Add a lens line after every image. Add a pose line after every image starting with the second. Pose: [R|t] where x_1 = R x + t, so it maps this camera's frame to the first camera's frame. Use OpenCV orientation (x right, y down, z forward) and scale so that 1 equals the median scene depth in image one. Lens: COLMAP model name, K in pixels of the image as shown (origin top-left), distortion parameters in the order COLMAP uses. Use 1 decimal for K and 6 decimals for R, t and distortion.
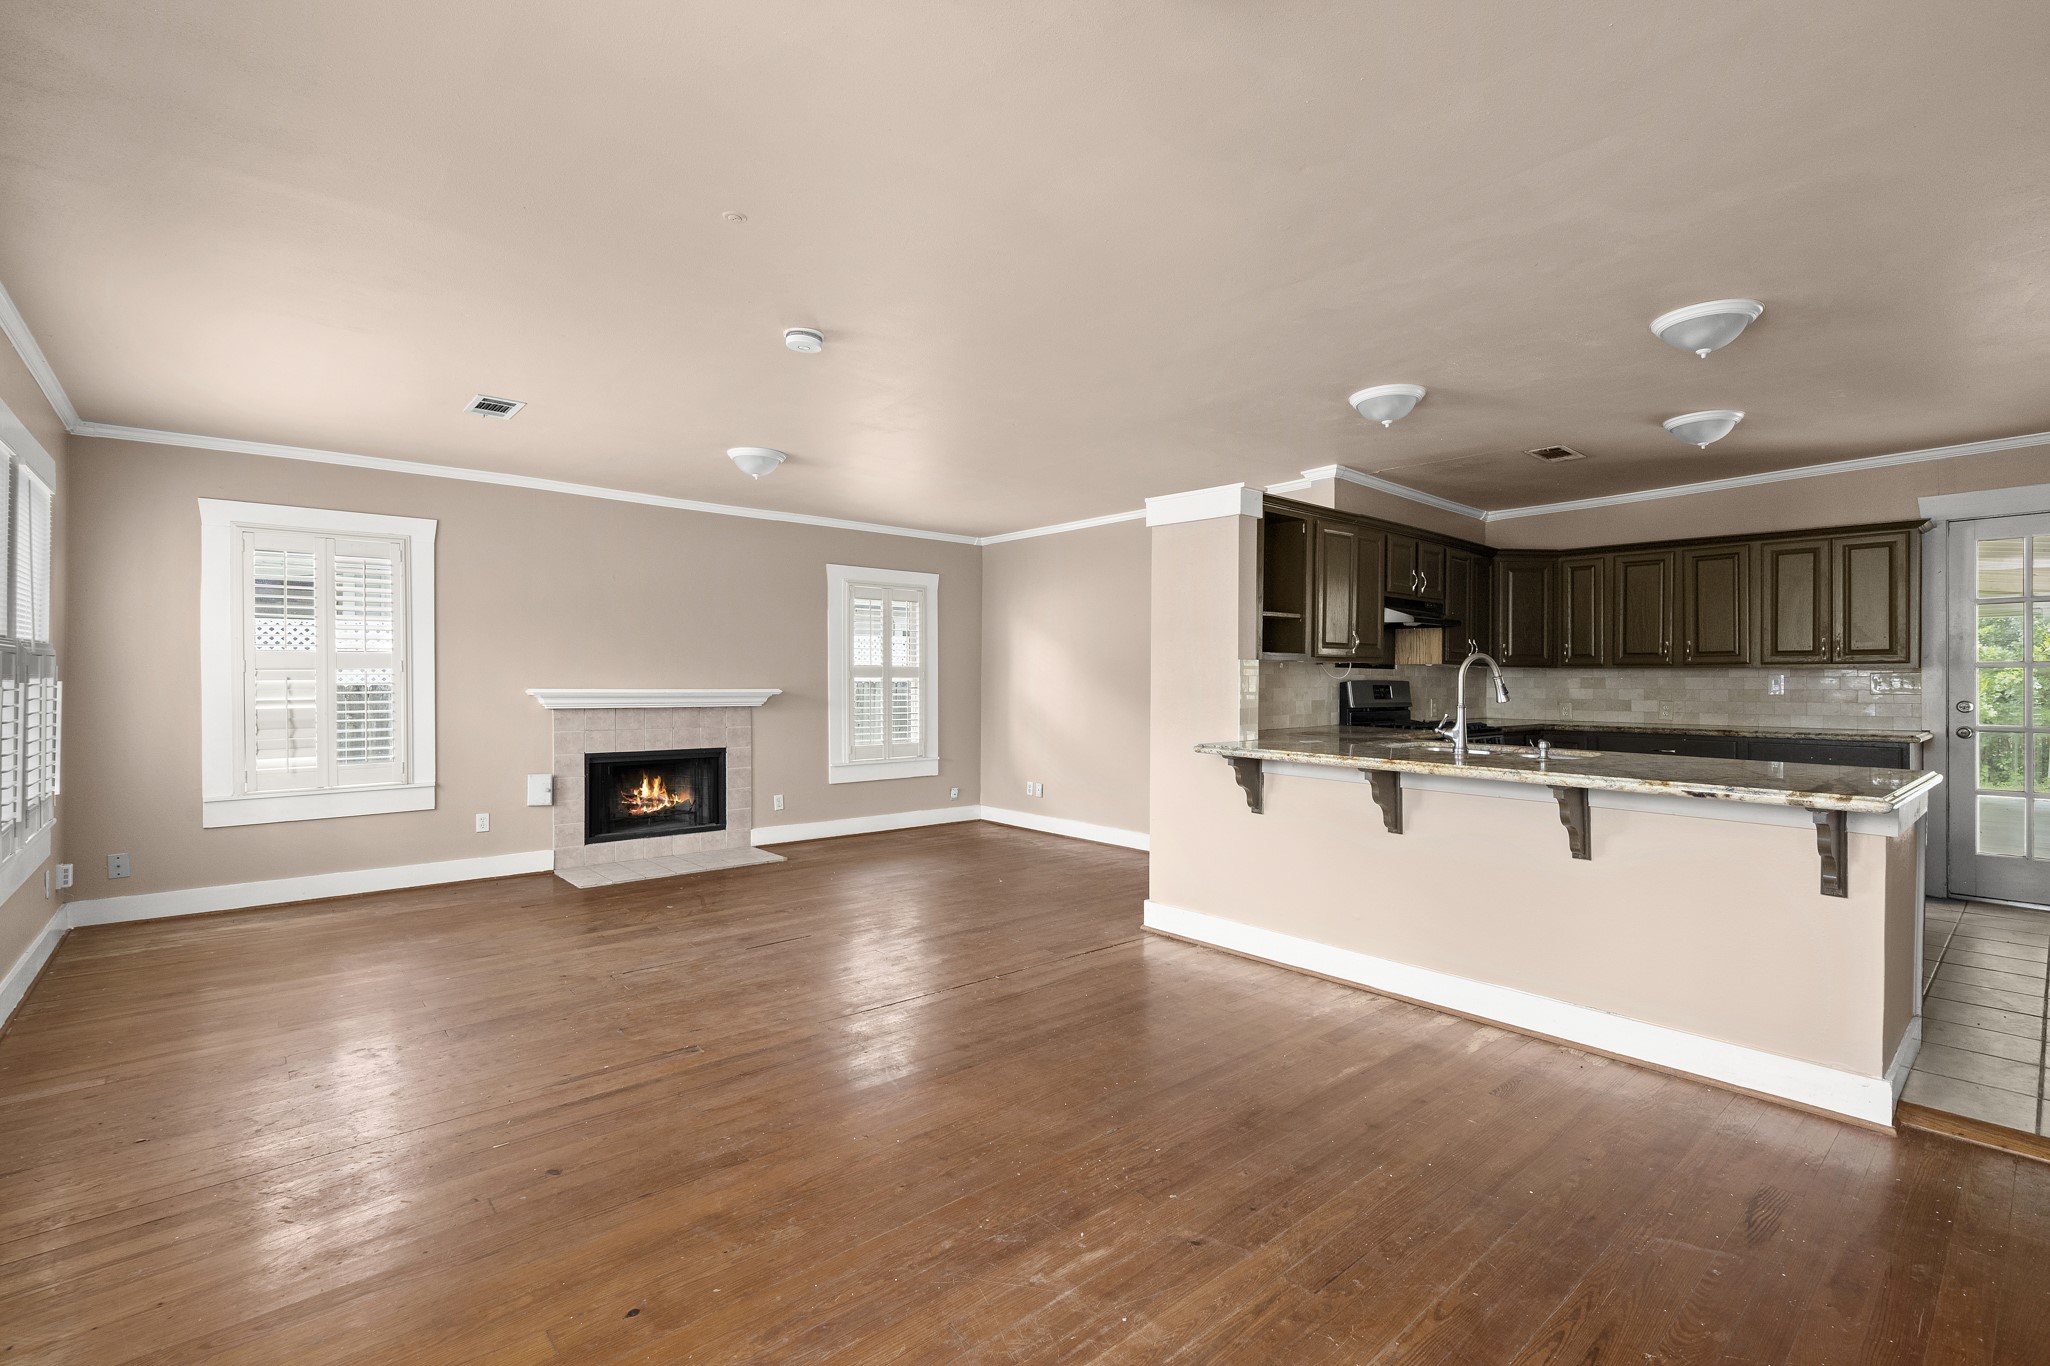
lens RADIAL K [[916.5, 0, 1029.5], [0, 916.5, 677.9], [0, 0, 1]] dist [0.000517, -0.000210]
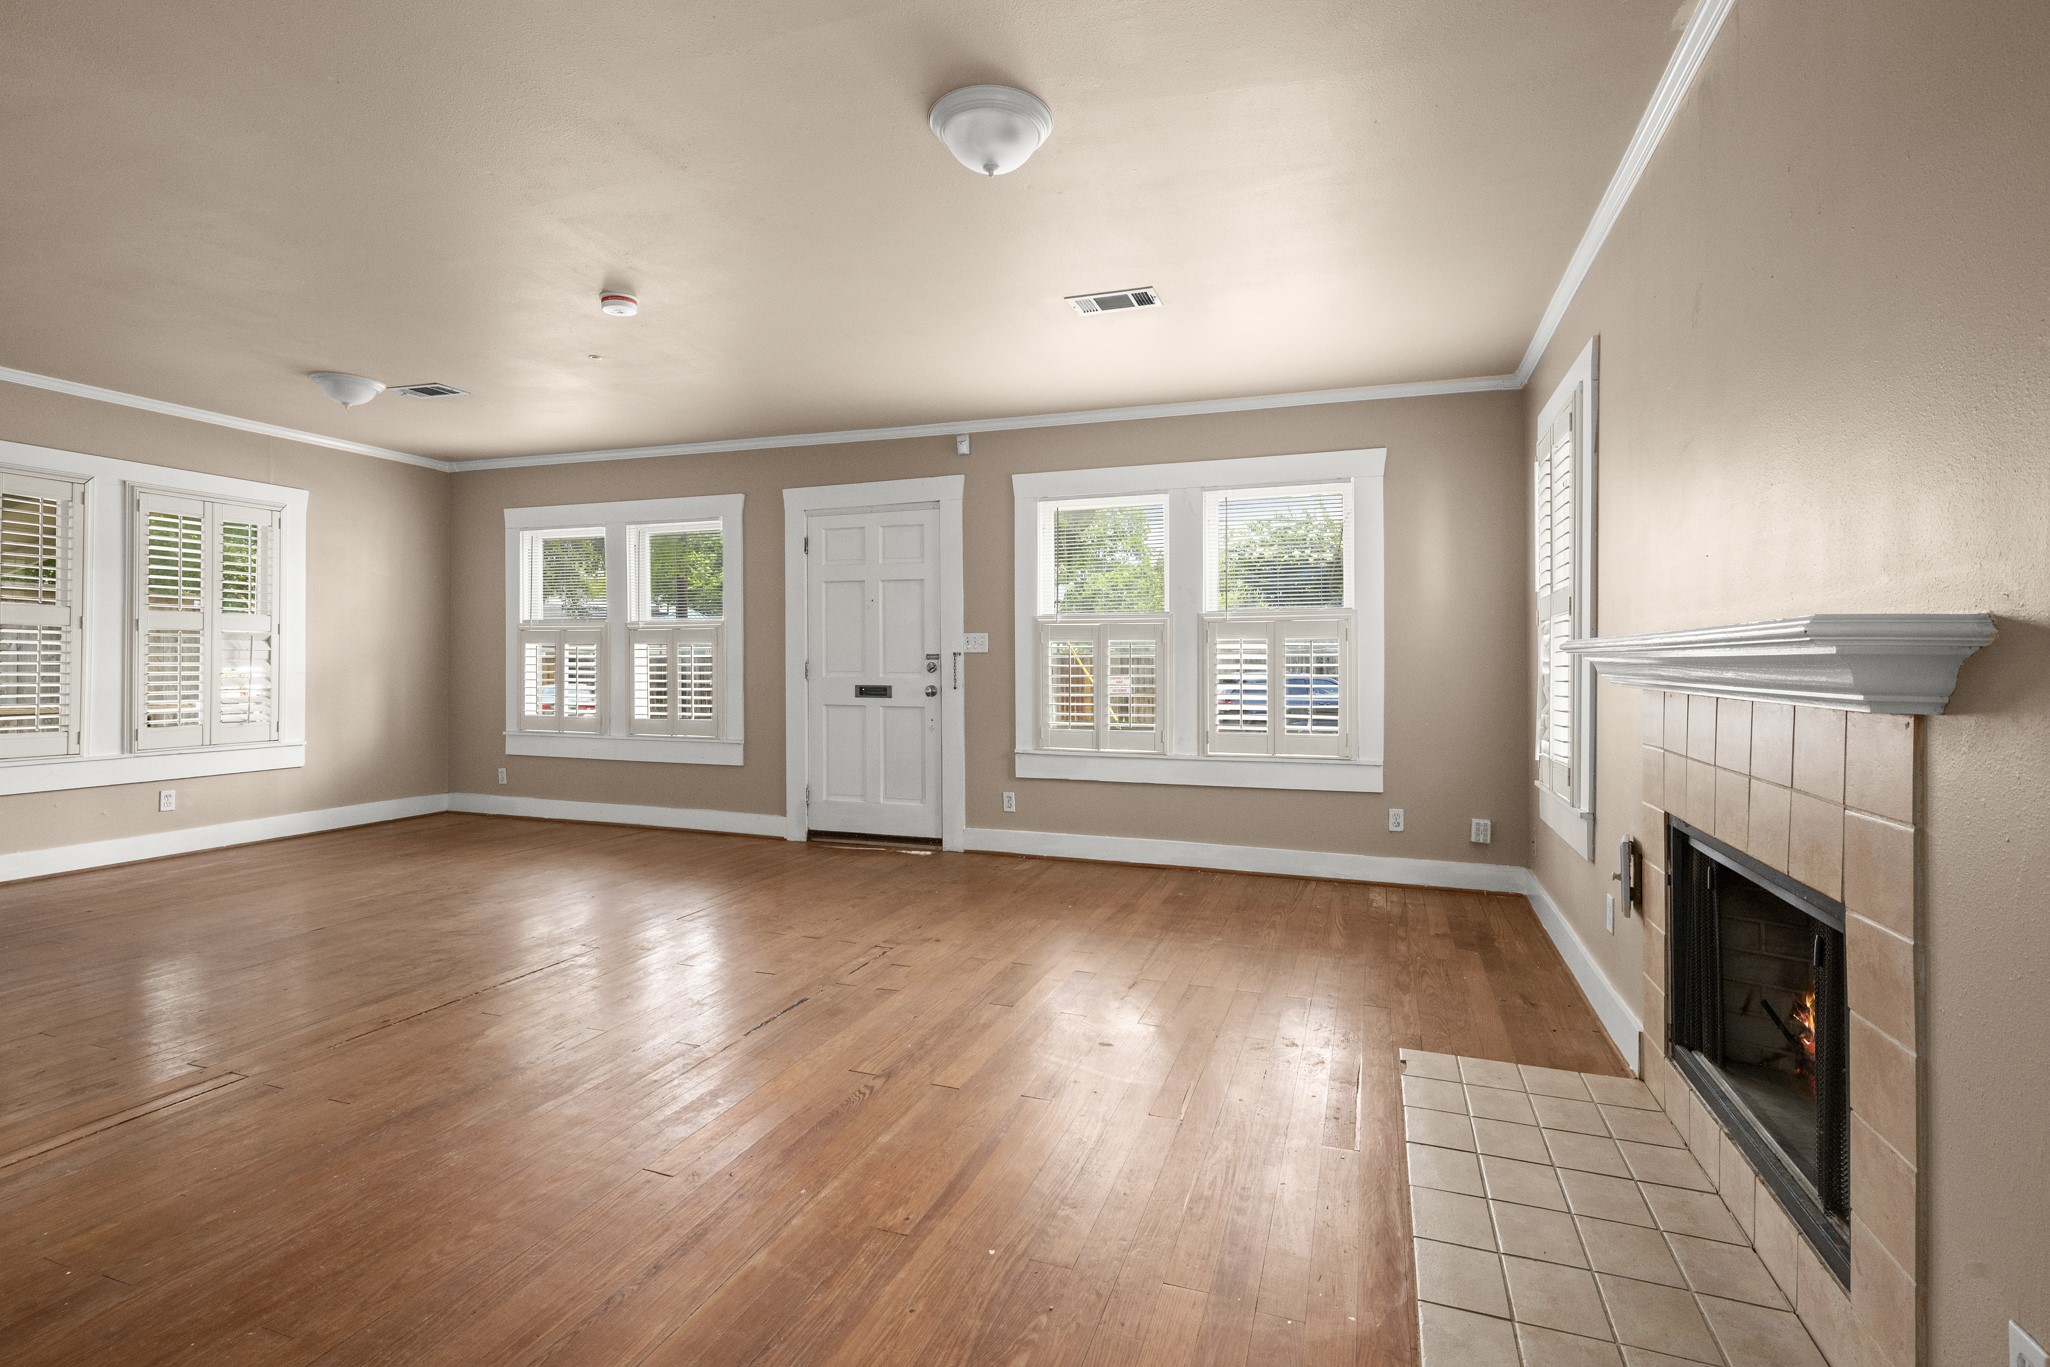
lens RADIAL K [[953.1, 0, 1030.2], [0, 953.1, 665.7], [0, 0, 1]] dist [-0.000576, 0.000080]
pose [[-0.873757, -0.005841, -0.486328, -0.074585], [-0.006267, 0.999980, -0.000751, 0.027175], [0.486322, 0.002392, -0.873776, 1.298928]]
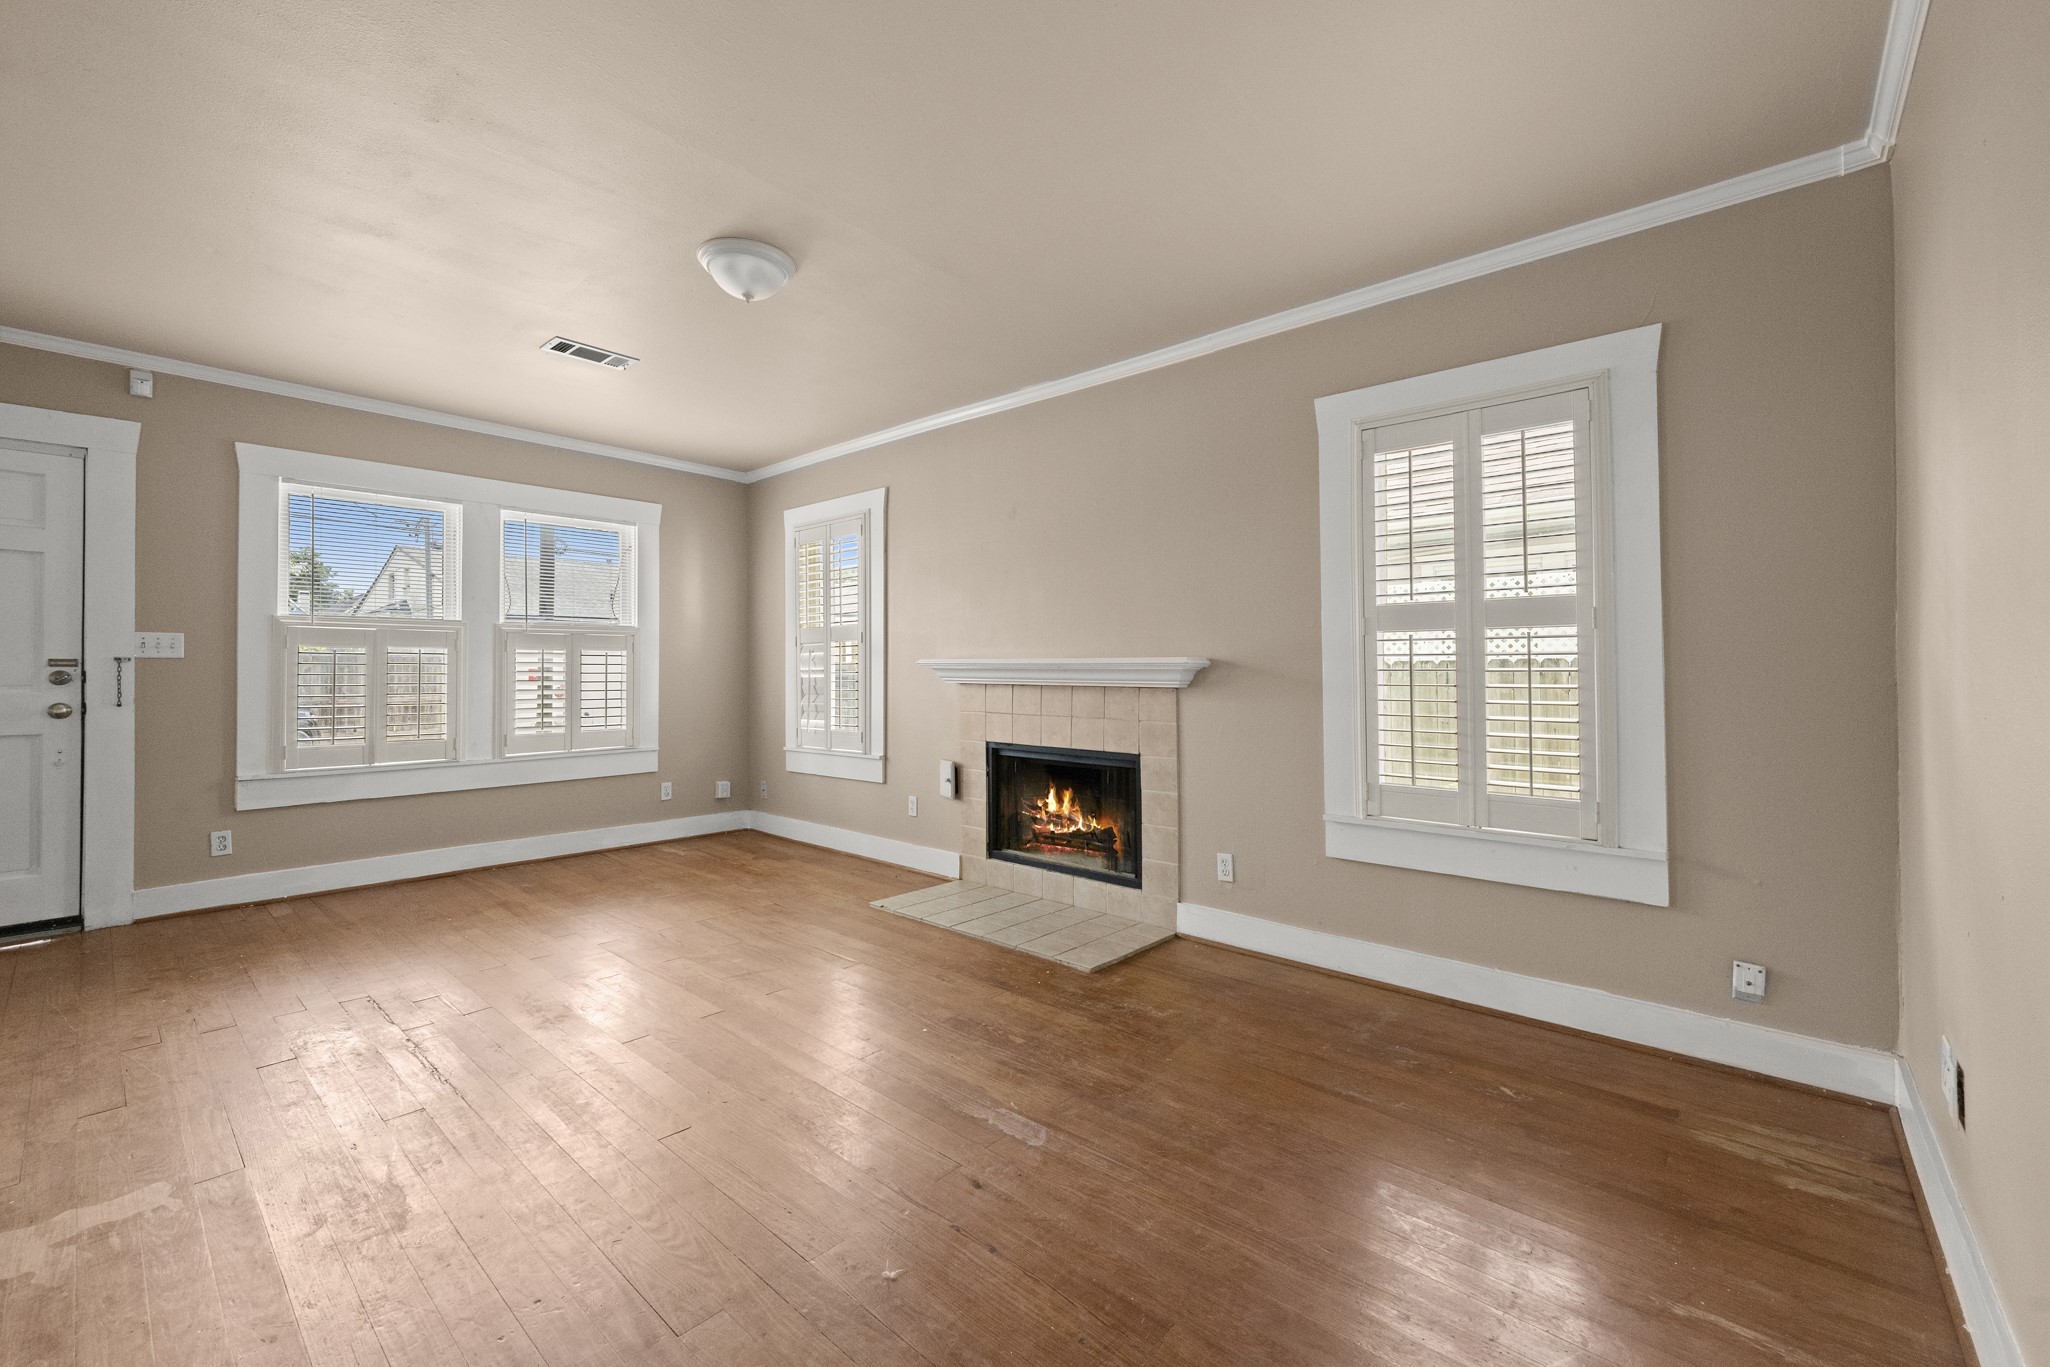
lens RADIAL K [[835.6, 0, 1043.3], [0, 835.6, 660.6], [0, 0, 1]] dist [0.000103, -0.000439]
pose [[0.138225, -0.016587, -0.990262, 0.248828], [0.001010, 0.999862, -0.016607, 0.027126], [0.990400, 0.001296, 0.138223, 1.016074]]
